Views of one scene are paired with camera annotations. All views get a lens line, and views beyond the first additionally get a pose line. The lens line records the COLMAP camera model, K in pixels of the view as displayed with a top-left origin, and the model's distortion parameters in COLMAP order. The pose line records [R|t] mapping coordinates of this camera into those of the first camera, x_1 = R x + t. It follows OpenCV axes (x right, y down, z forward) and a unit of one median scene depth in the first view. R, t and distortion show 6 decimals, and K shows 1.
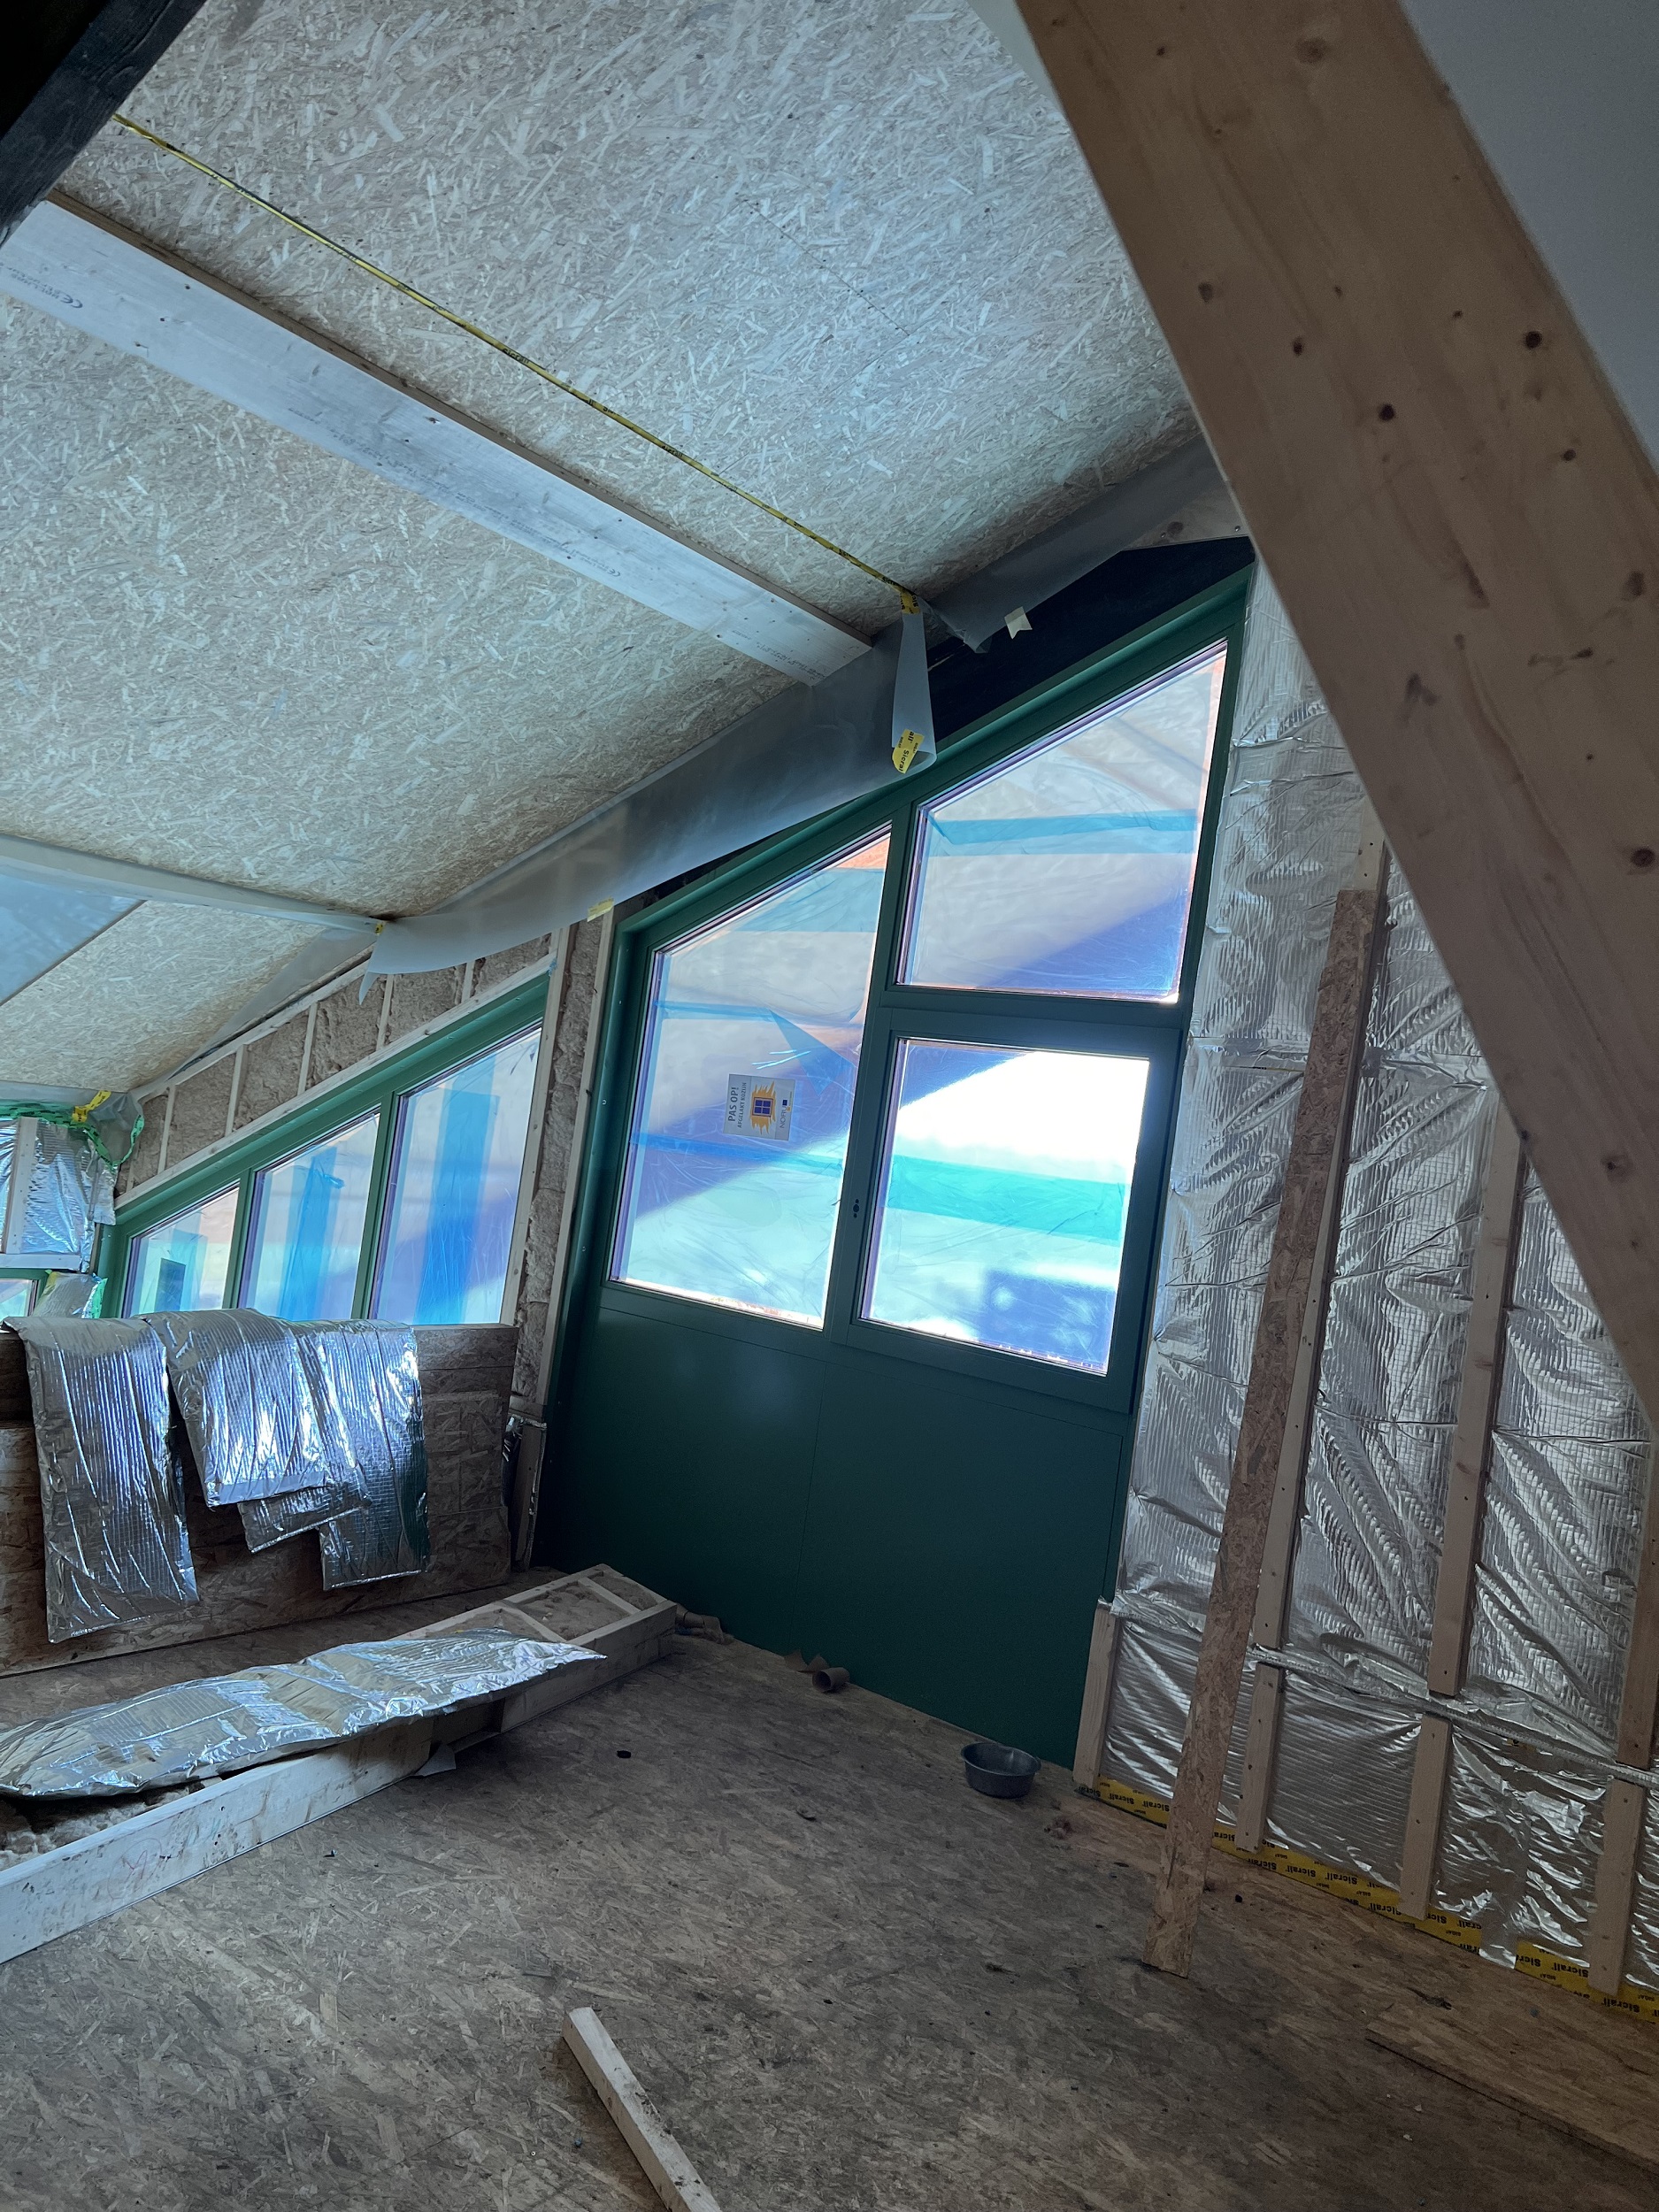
lens RADIAL K [[1657.2, 0, 826.3], [0, 1657.2, 1107.7], [0, 0, 1]] dist [0.022595, -0.033813]
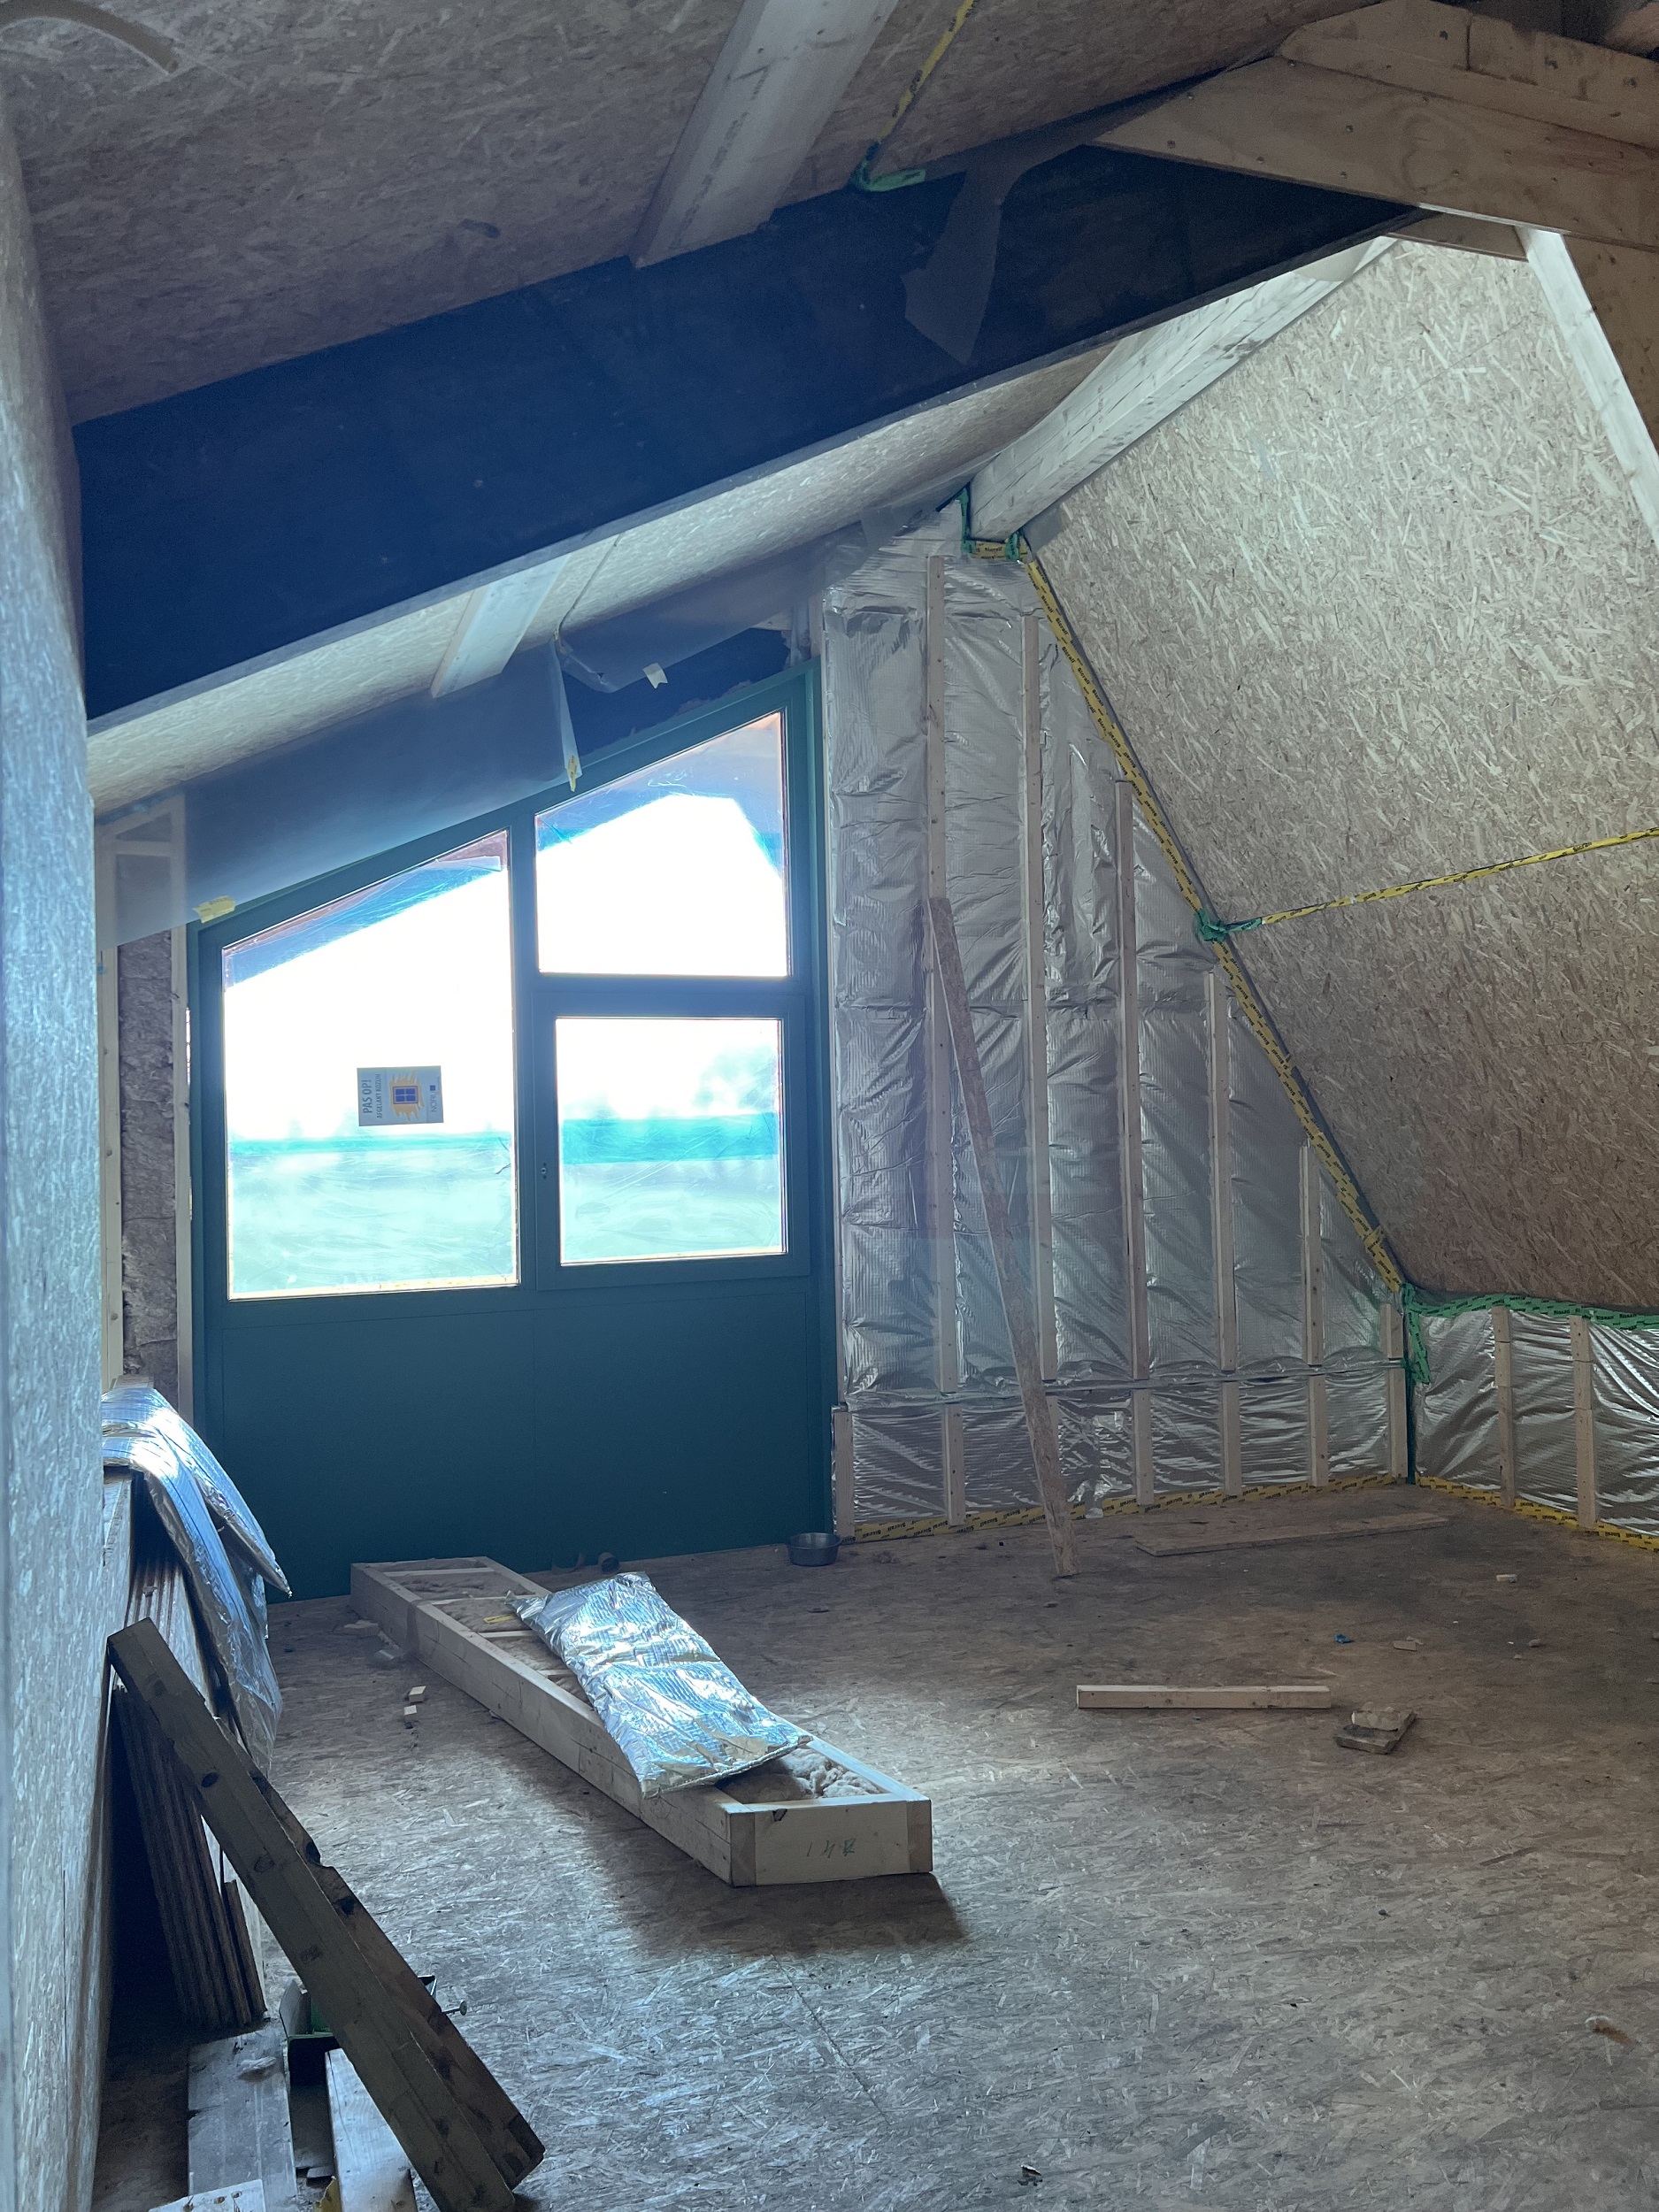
lens RADIAL K [[1657.2, 0, 827.4], [0, 1657.2, 1099.4], [0, 0, 1]] dist [0.022595, -0.033813]
pose [[0.526773, -0.131926, 0.839706, -1.071371], [0.085852, 0.991088, 0.101852, -0.112978], [-0.845659, 0.018437, 0.533404, 0.283677]]
